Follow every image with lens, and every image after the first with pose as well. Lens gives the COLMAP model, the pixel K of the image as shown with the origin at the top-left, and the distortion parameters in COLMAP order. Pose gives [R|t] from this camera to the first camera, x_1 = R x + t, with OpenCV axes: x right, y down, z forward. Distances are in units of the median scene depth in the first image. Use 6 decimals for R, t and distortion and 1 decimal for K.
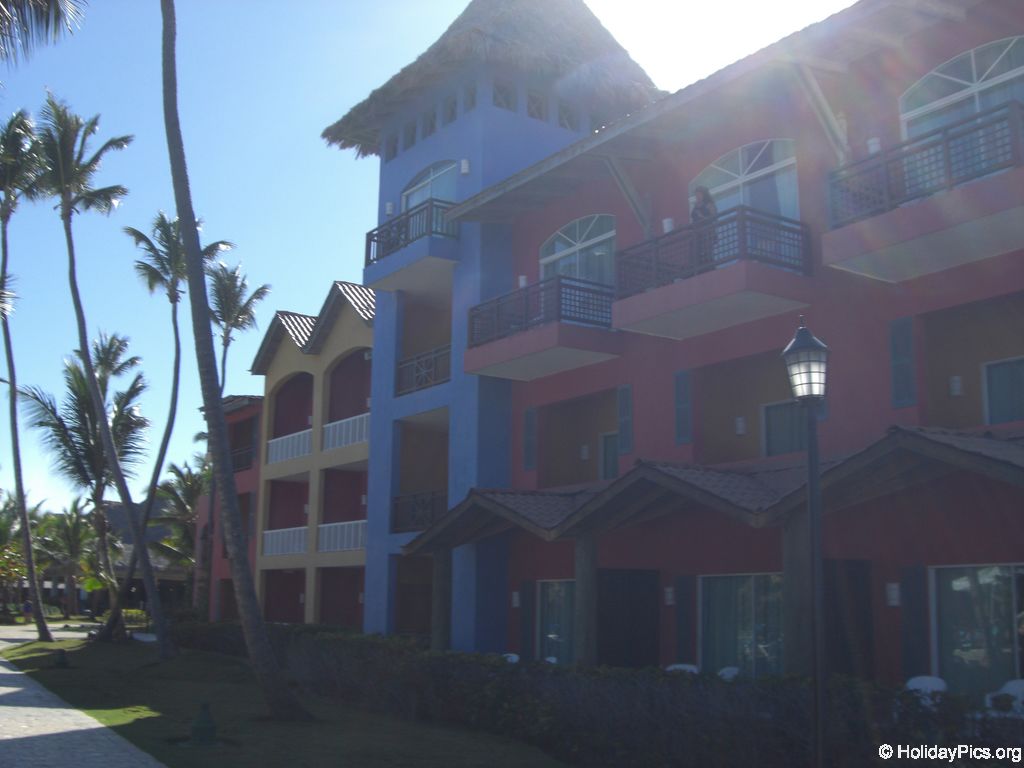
lens RADIAL K [[1133.8, 0, 513.2], [0, 1133.8, 408.4], [0, 0, 1]] dist [-0.224612, 0.286630]
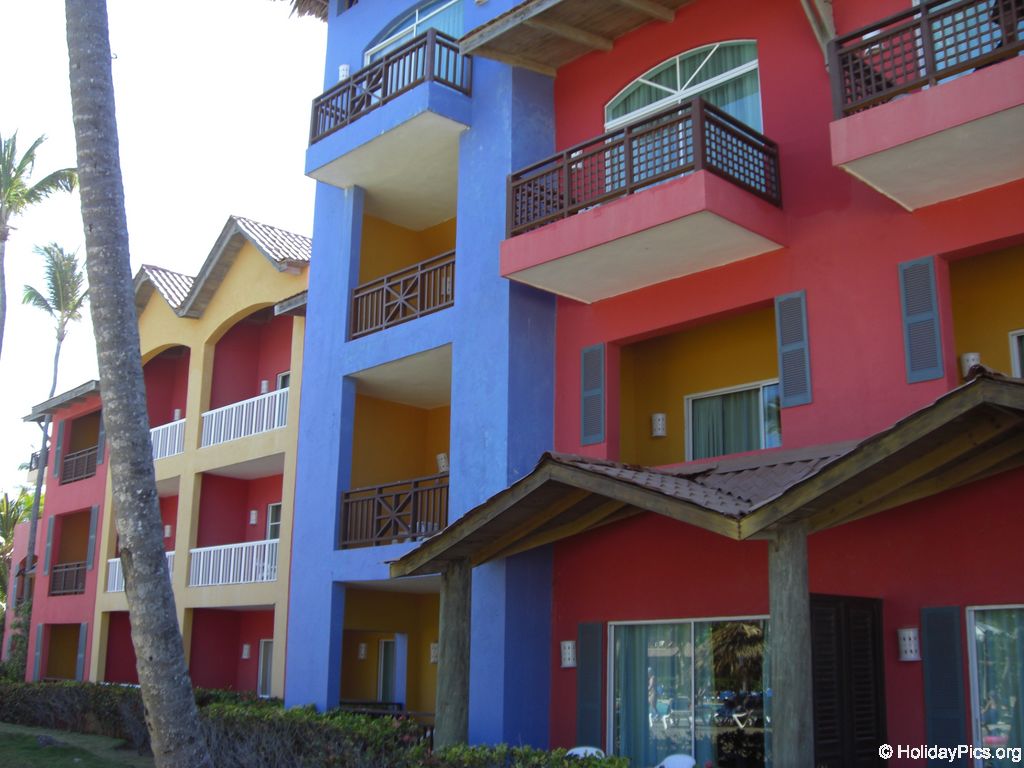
lens RADIAL K [[1124.3, 0, 513.7], [0, 1124.3, 411.5], [0, 0, 1]] dist [-0.289469, 0.472175]
pose [[0.986898, 0.038975, 0.156564, -0.107924], [-0.030752, 0.998034, -0.054610, 0.062085], [-0.158385, 0.049080, 0.986157, 0.349158]]
